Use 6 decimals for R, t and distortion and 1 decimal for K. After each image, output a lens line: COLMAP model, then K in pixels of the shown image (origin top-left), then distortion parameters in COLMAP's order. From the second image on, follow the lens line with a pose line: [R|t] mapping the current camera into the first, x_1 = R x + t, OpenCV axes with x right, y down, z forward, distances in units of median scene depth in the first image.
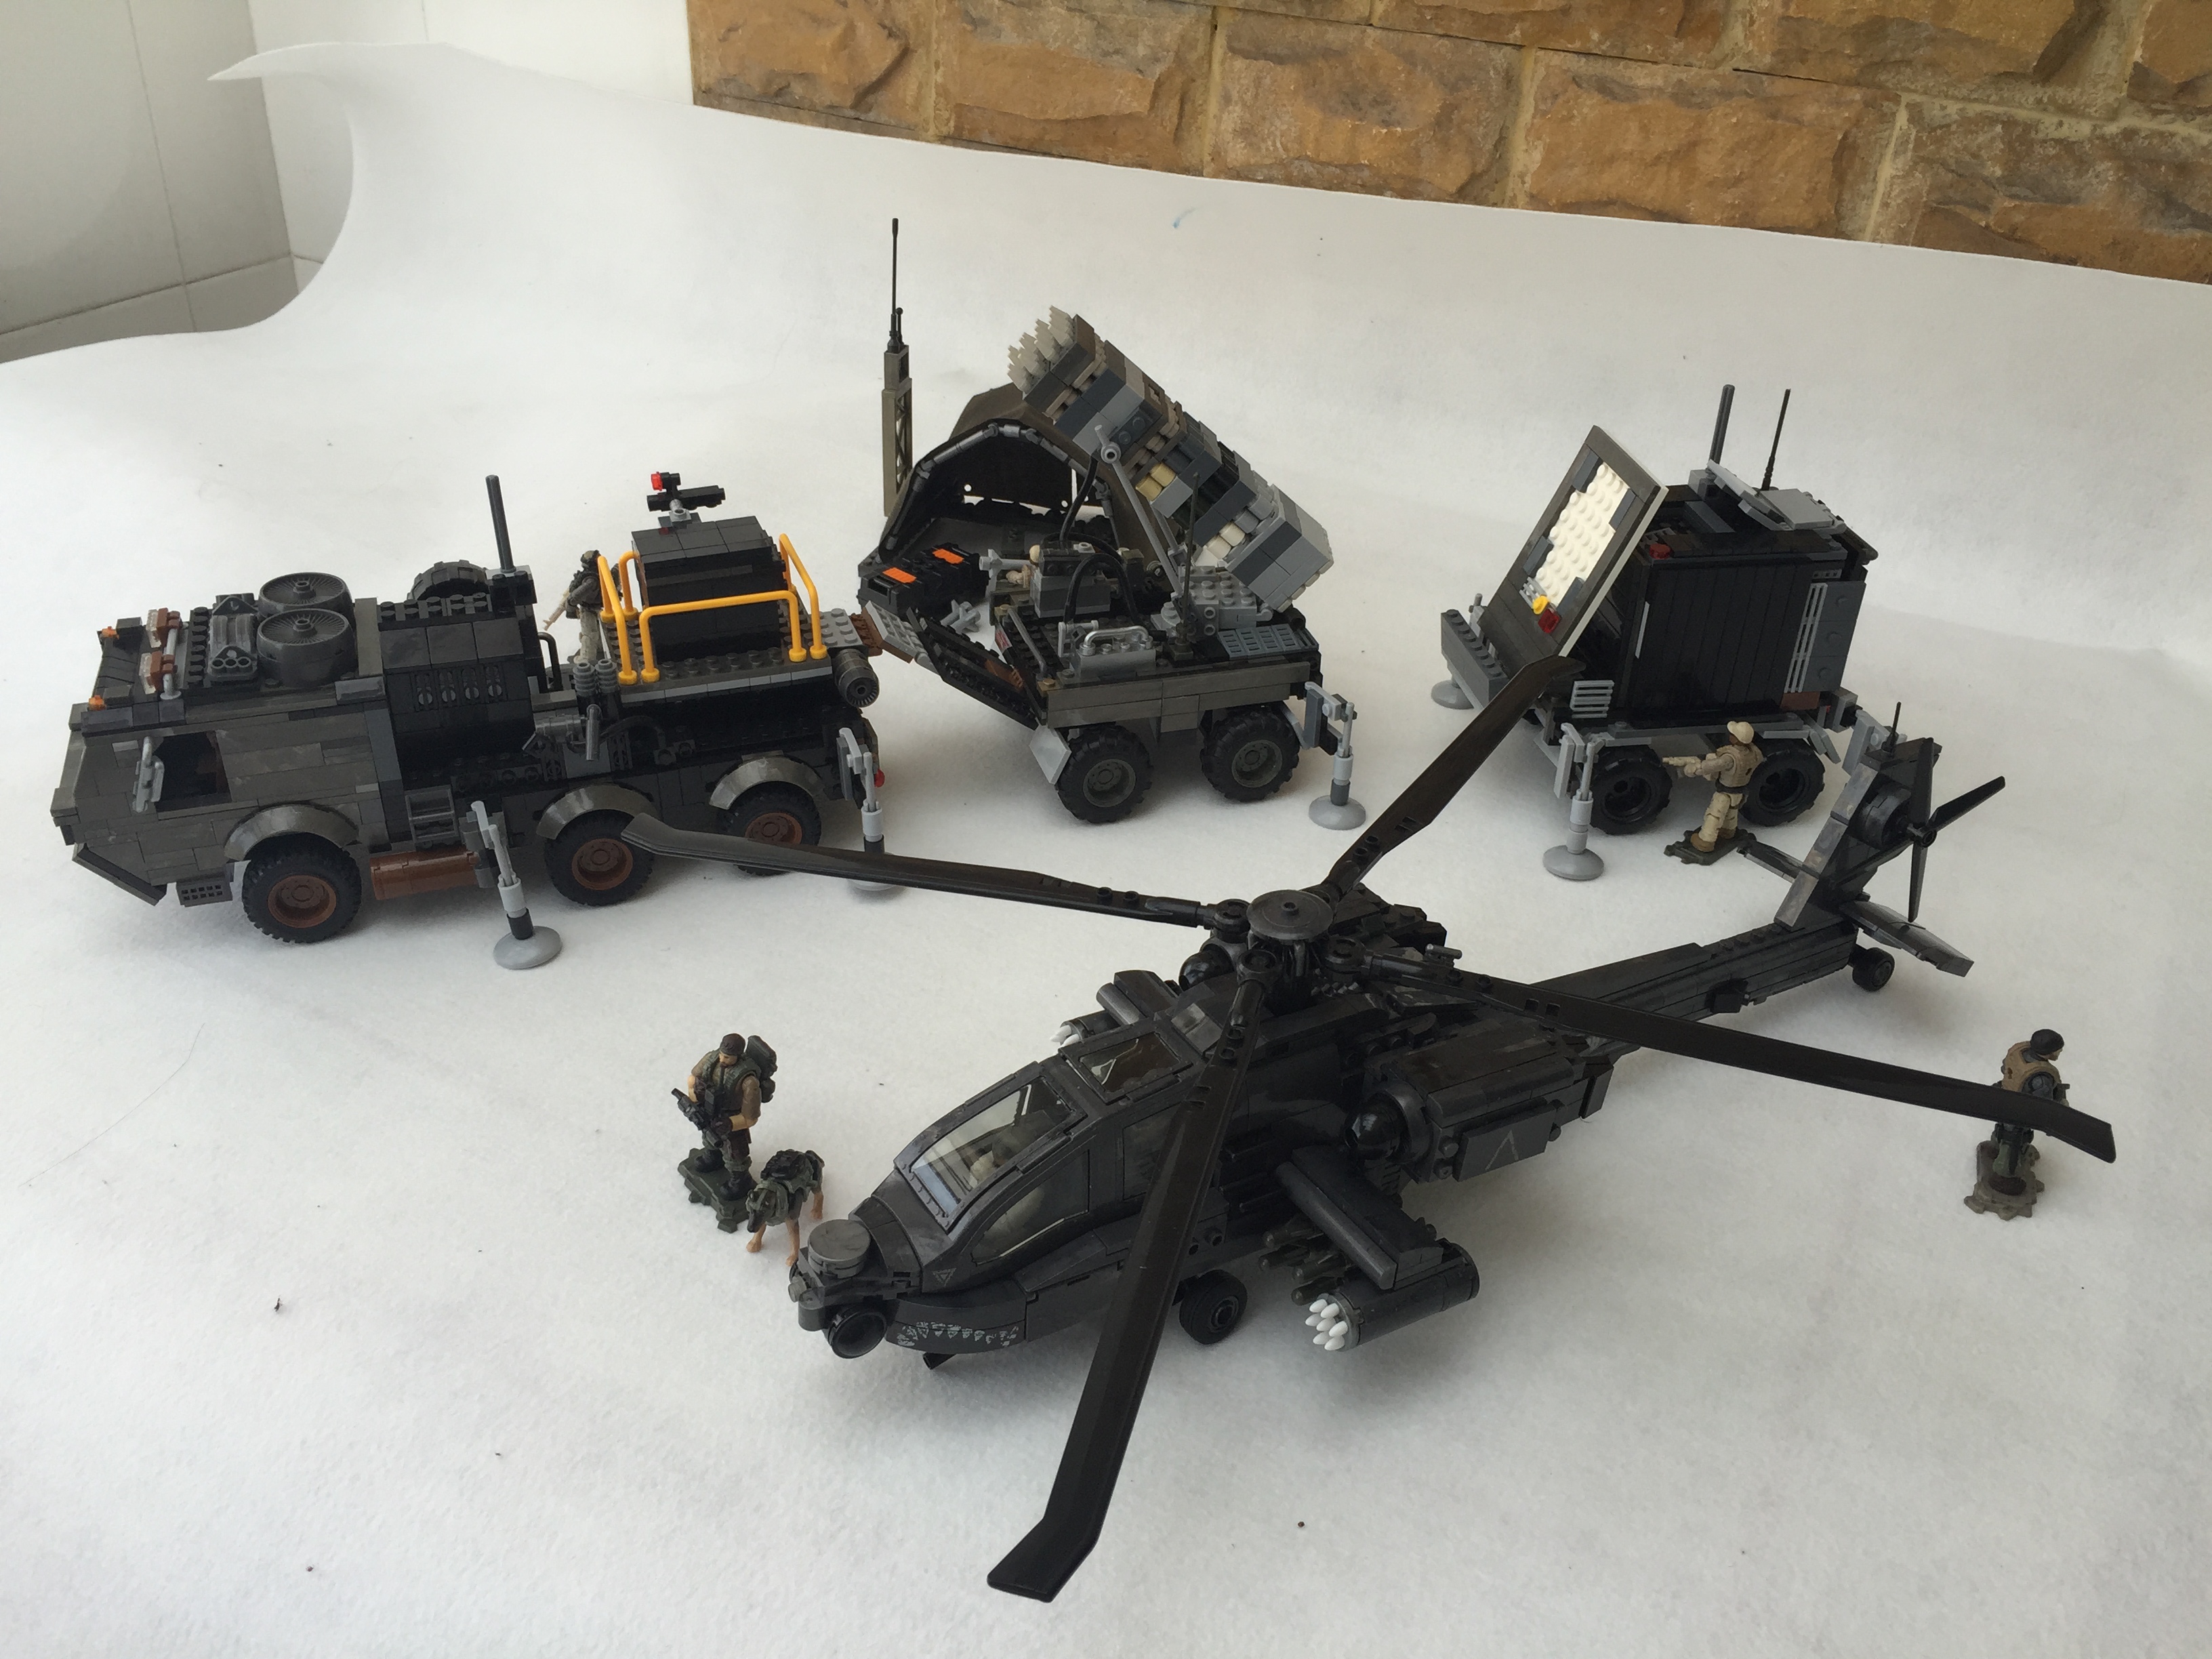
lens RADIAL K [[1891.1, 0, 1106.0], [0, 1891.1, 829.5], [0, 0, 1]] dist [0.084194, -0.127011]
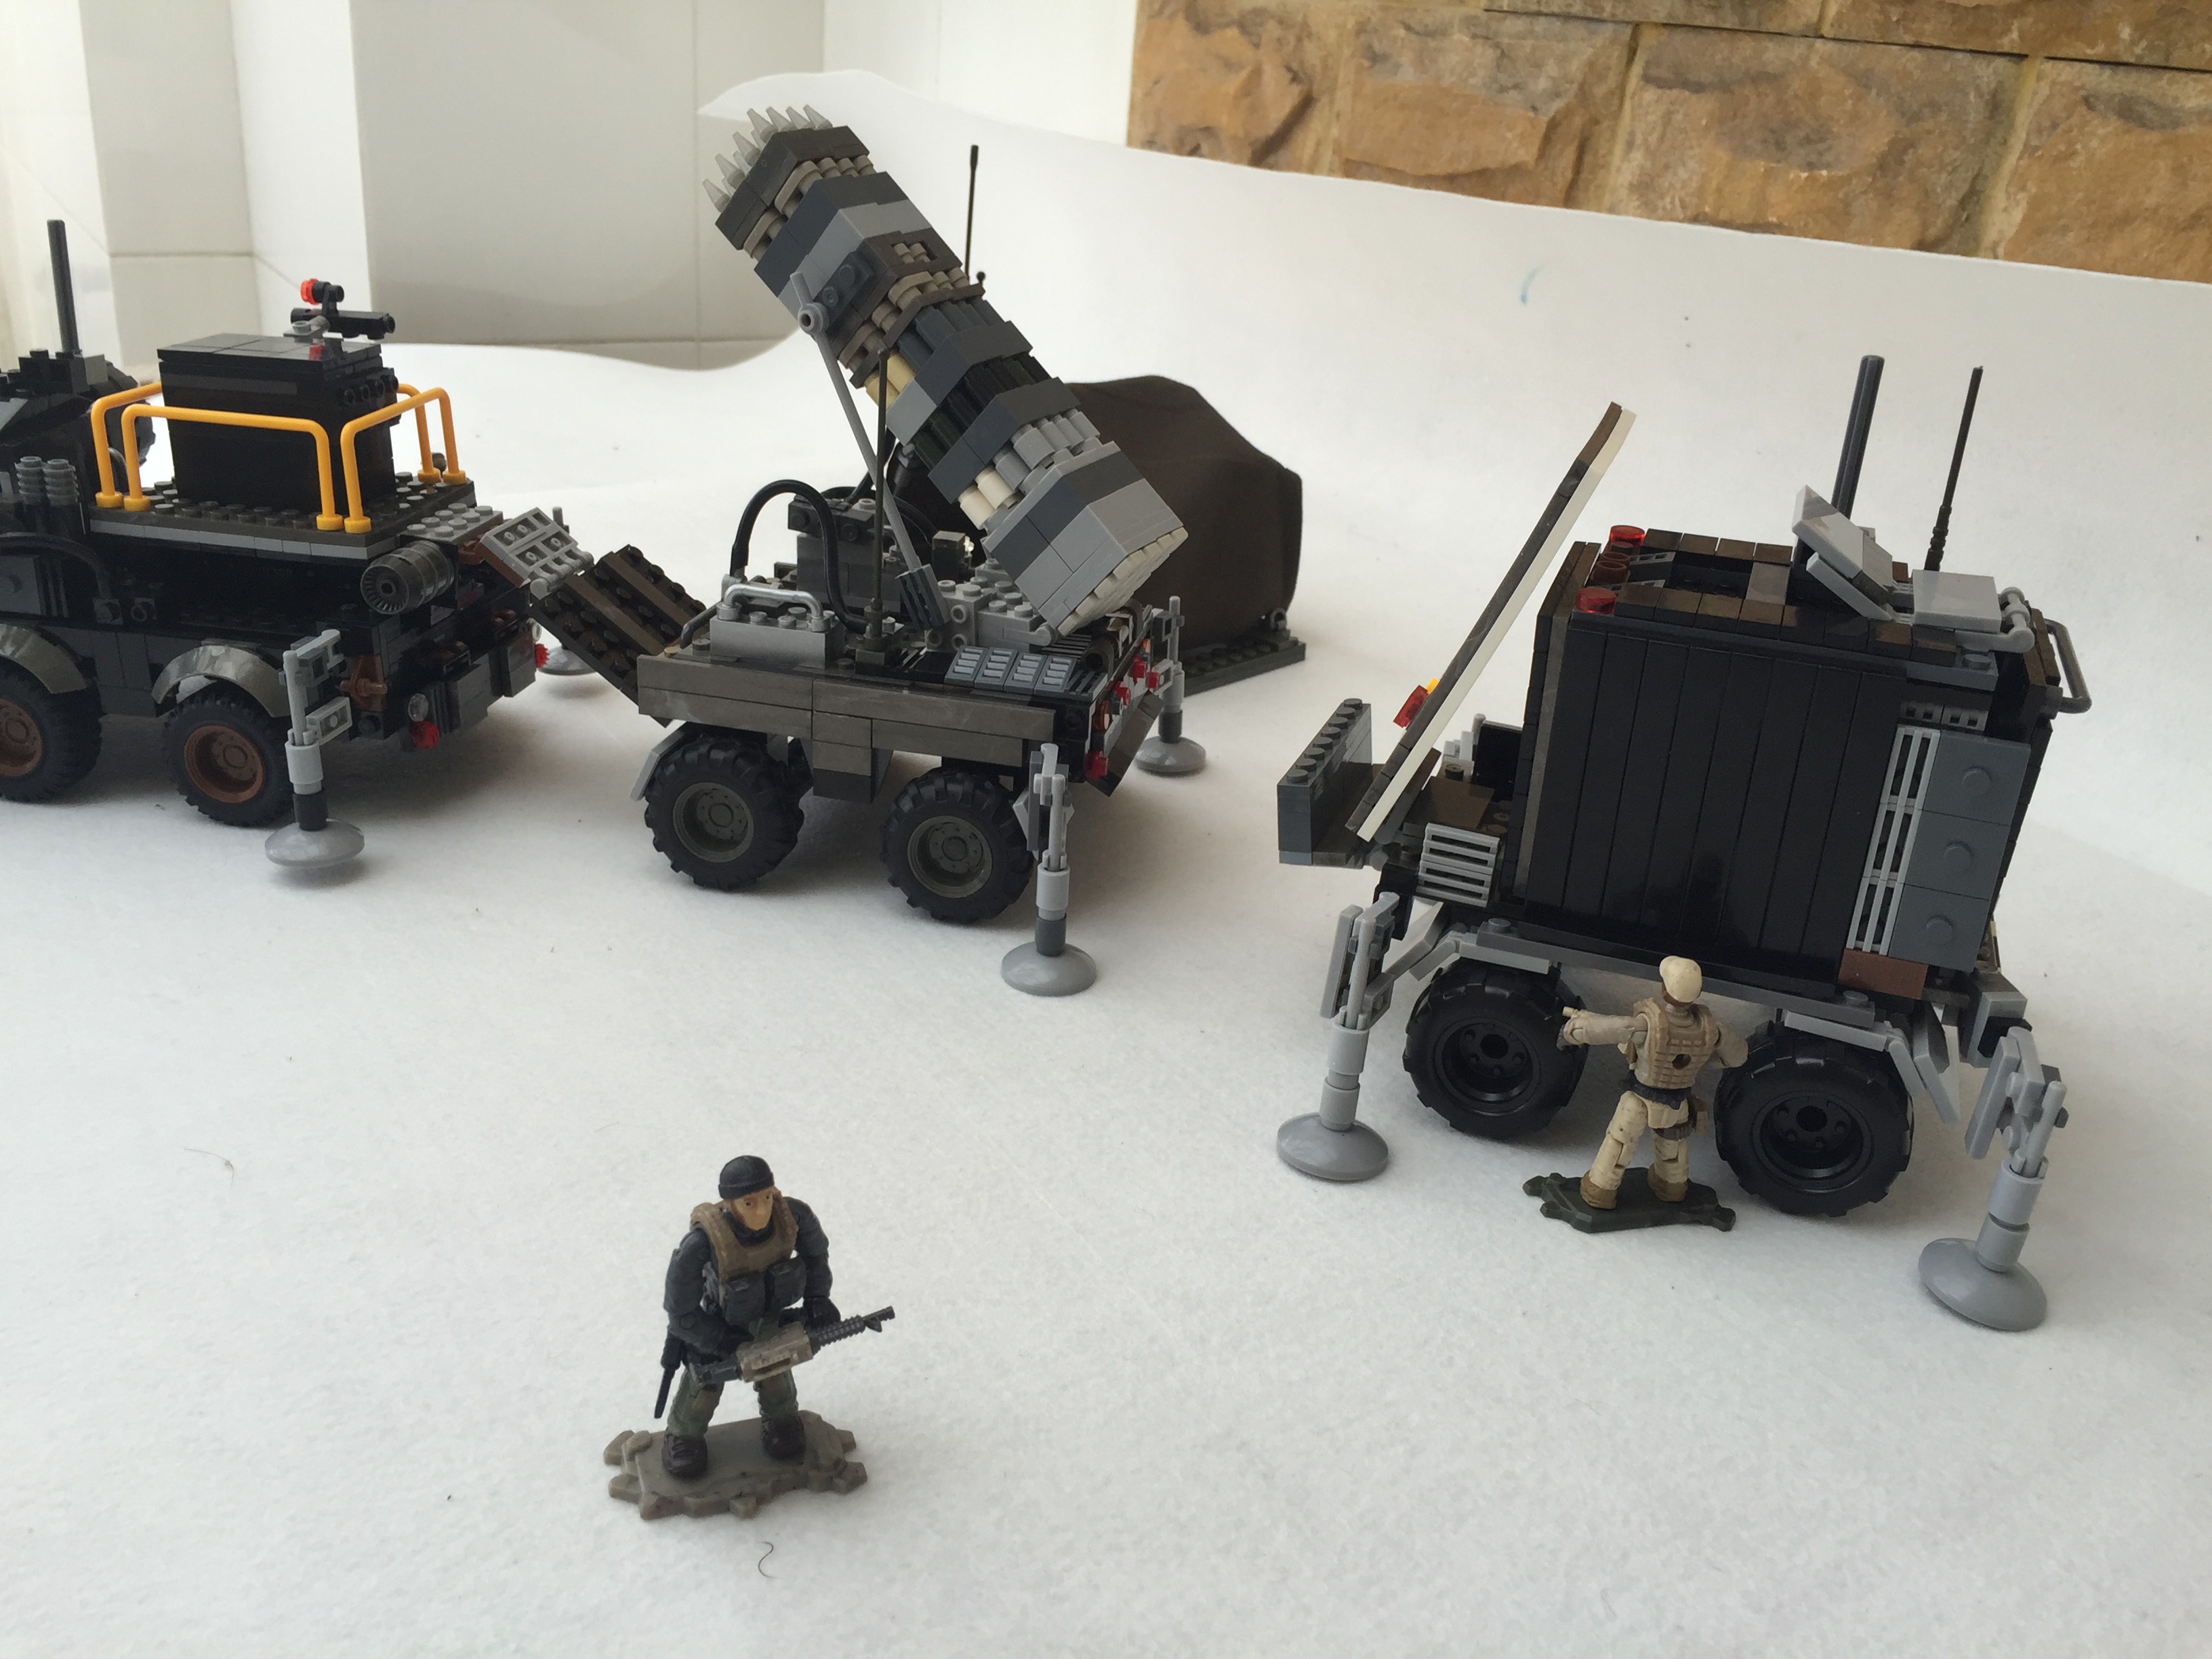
lens RADIAL K [[1891.1, 0, 1106.0], [0, 1891.1, 829.5], [0, 0, 1]] dist [0.084194, -0.127011]
pose [[0.876397, 0.219459, -0.428679, 0.290253], [-0.288600, 0.951927, -0.102687, 0.004042], [0.385536, 0.213711, 0.897602, 0.351043]]
